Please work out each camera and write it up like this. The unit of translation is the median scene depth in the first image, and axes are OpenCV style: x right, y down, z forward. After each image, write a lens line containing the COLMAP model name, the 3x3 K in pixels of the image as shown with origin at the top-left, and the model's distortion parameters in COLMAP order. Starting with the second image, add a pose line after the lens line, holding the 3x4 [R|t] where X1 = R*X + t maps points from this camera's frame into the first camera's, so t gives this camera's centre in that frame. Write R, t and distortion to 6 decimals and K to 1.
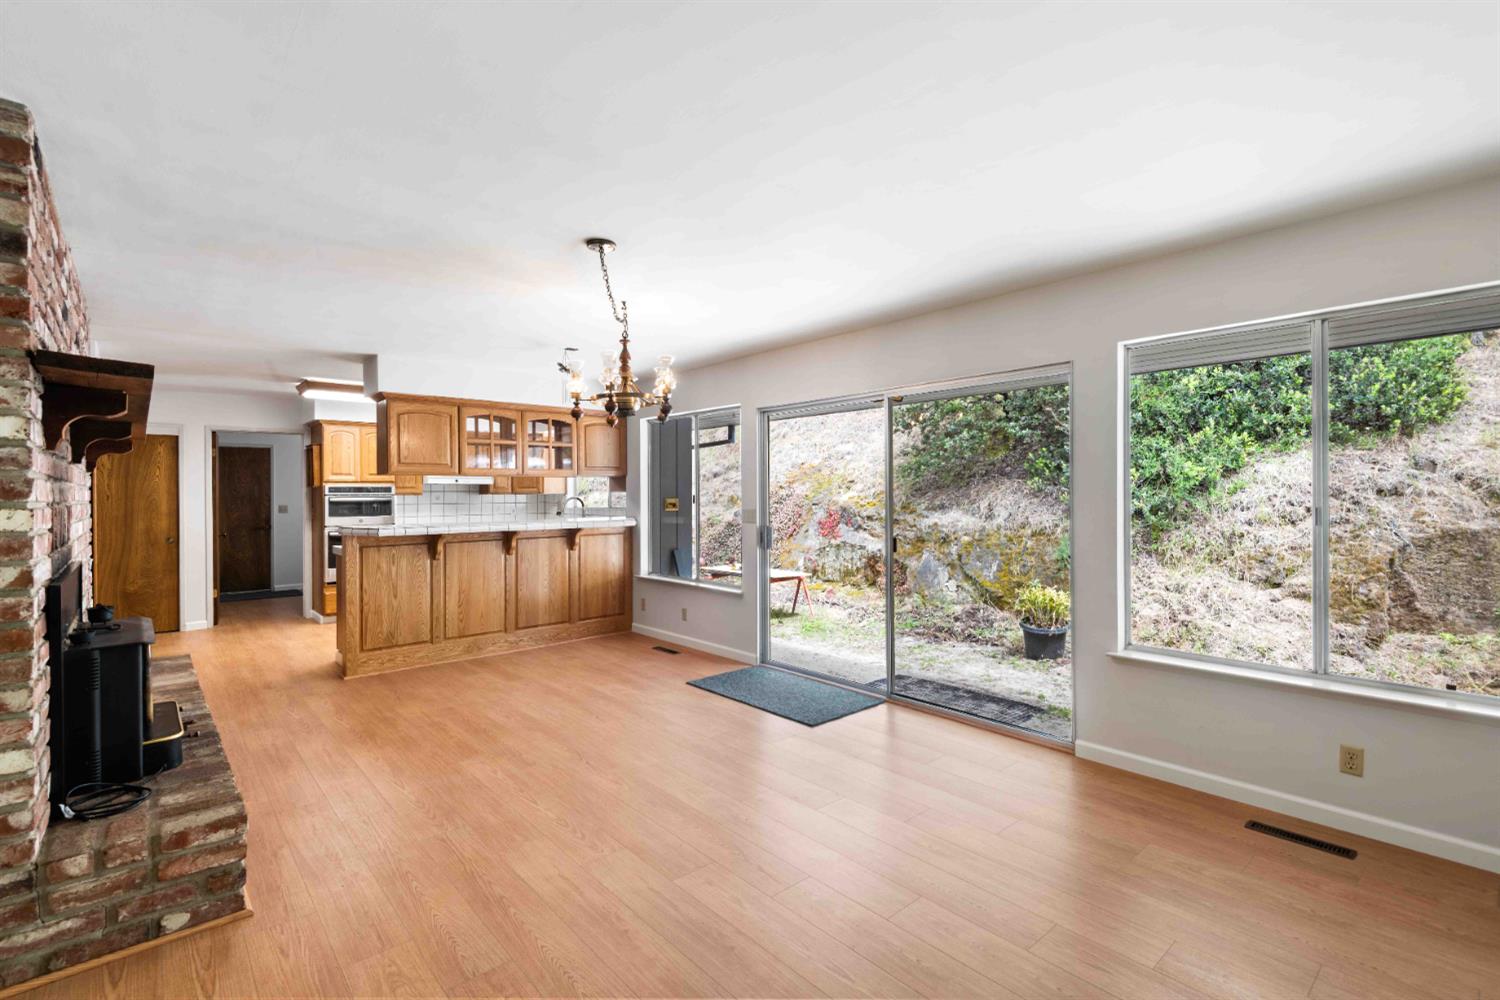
lens RADIAL K [[681.2, 0, 749.7], [0, 681.2, 488.4], [0, 0, 1]] dist [0.041625, -0.023784]
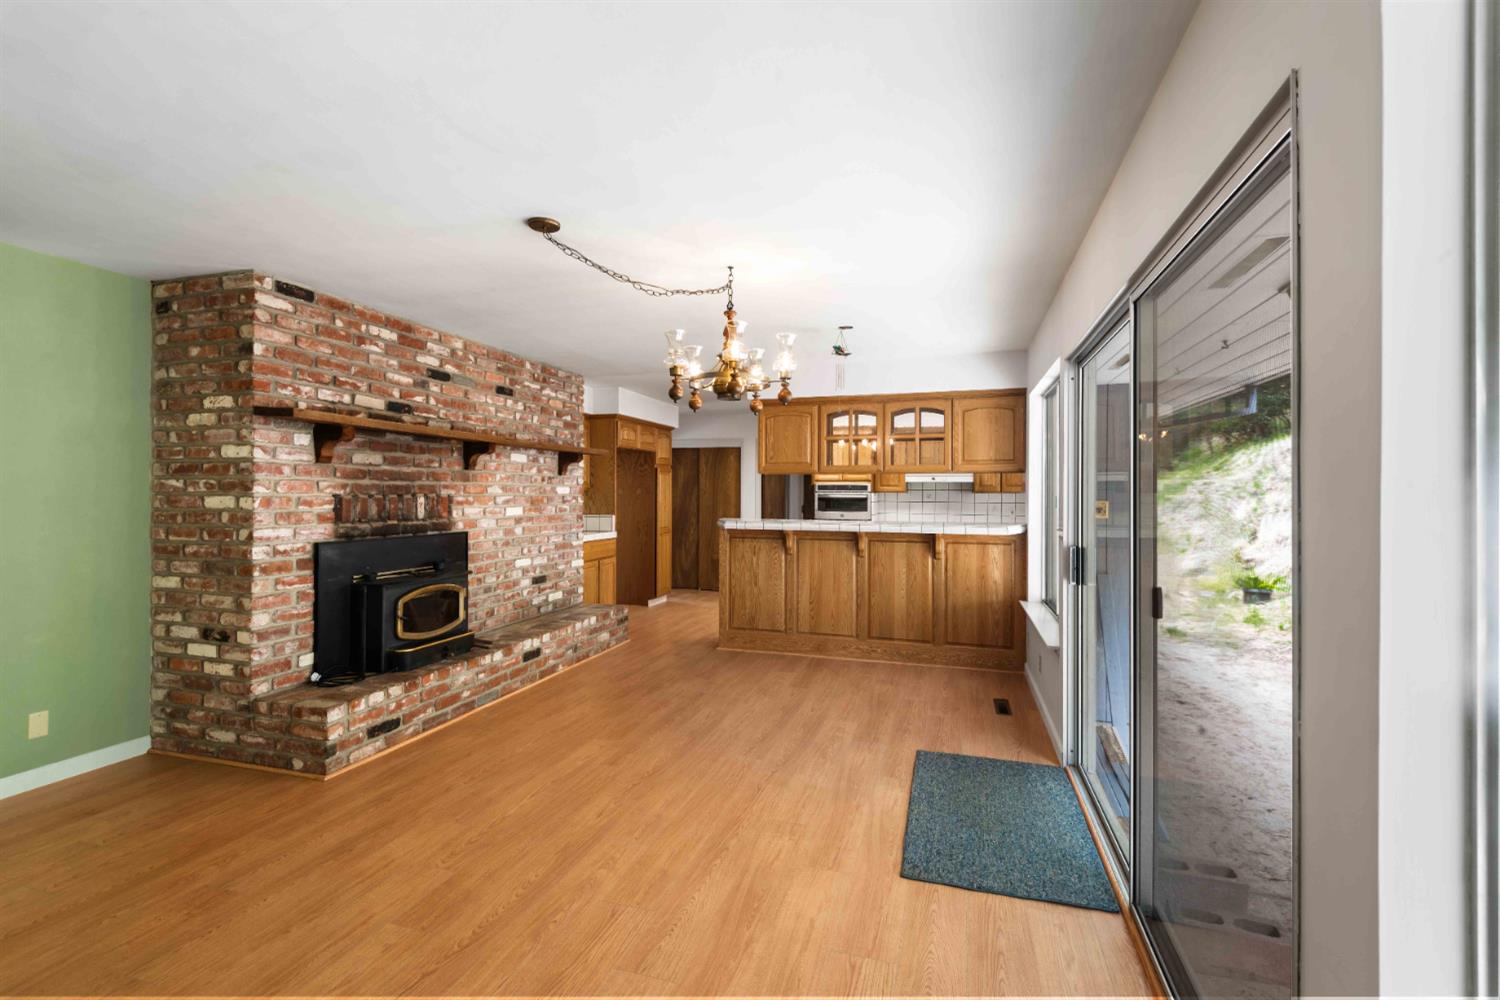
lens RADIAL K [[681.2, 0, 749.7], [0, 681.2, 488.4], [0, 0, 1]] dist [0.041625, -0.023784]
pose [[0.517982, 0.003282, -0.855385, 0.447815], [-0.001556, 0.999995, 0.002894, 0.000300], [0.855390, -0.000168, 0.517984, 0.465515]]
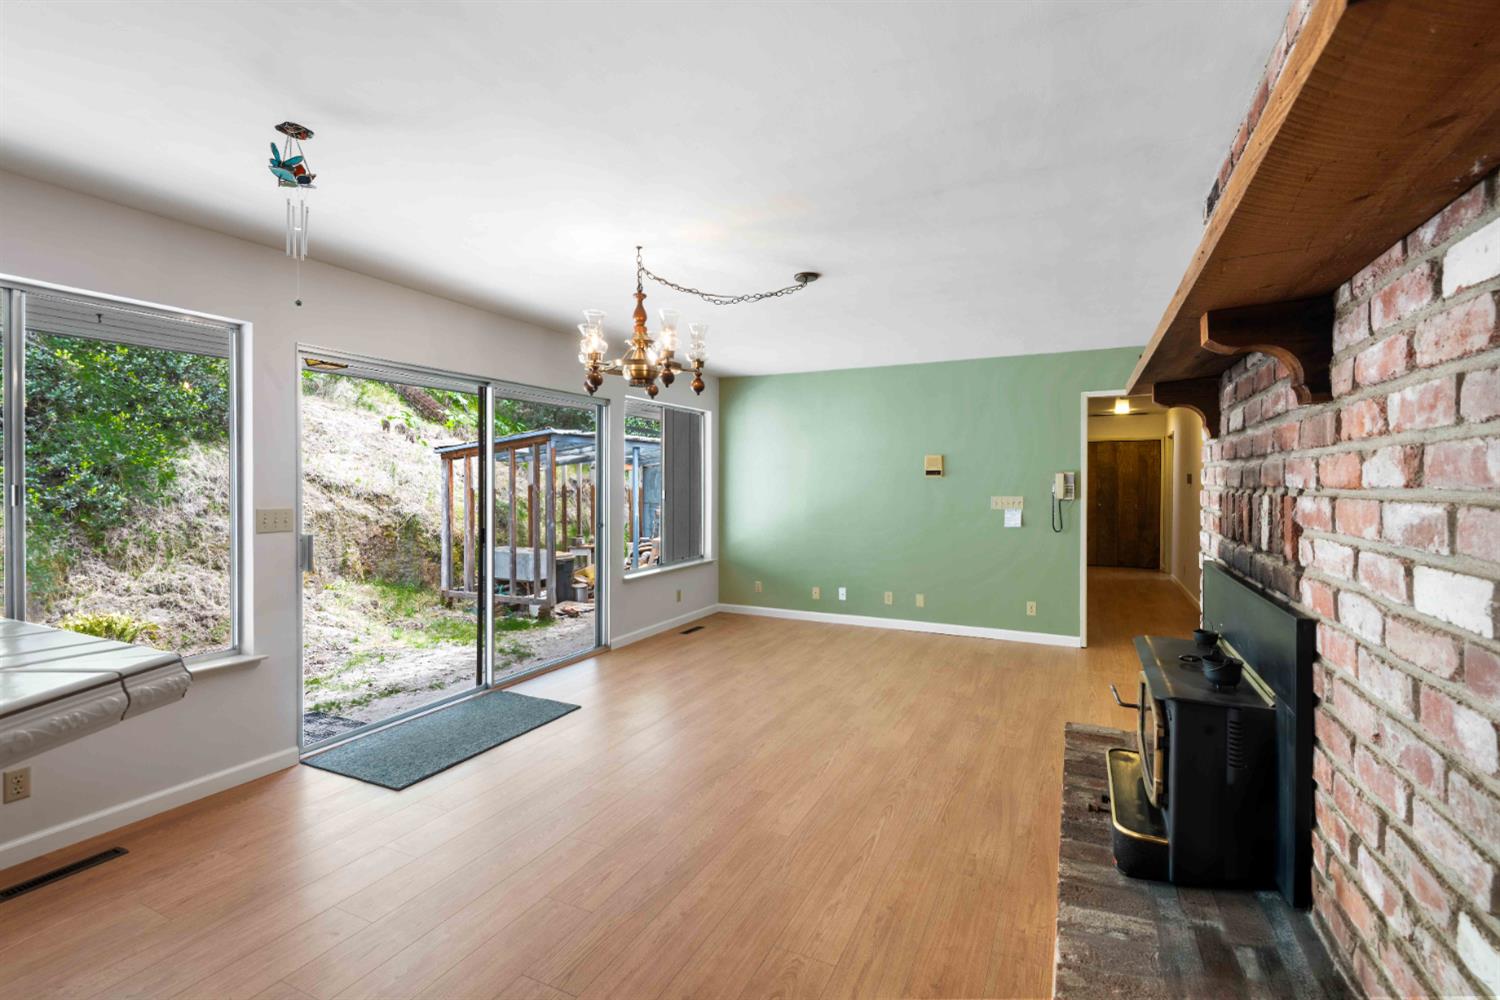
lens RADIAL K [[669.1, 0, 750.0], [0, 669.1, 500.0], [0, 0, 1]] dist [0.040150, 0.000048]
pose [[-0.379535, -0.018564, 0.924991, -0.778462], [-0.005132, 0.999826, 0.017960, 0.011481], [-0.925163, 0.002069, -0.379564, 0.946291]]
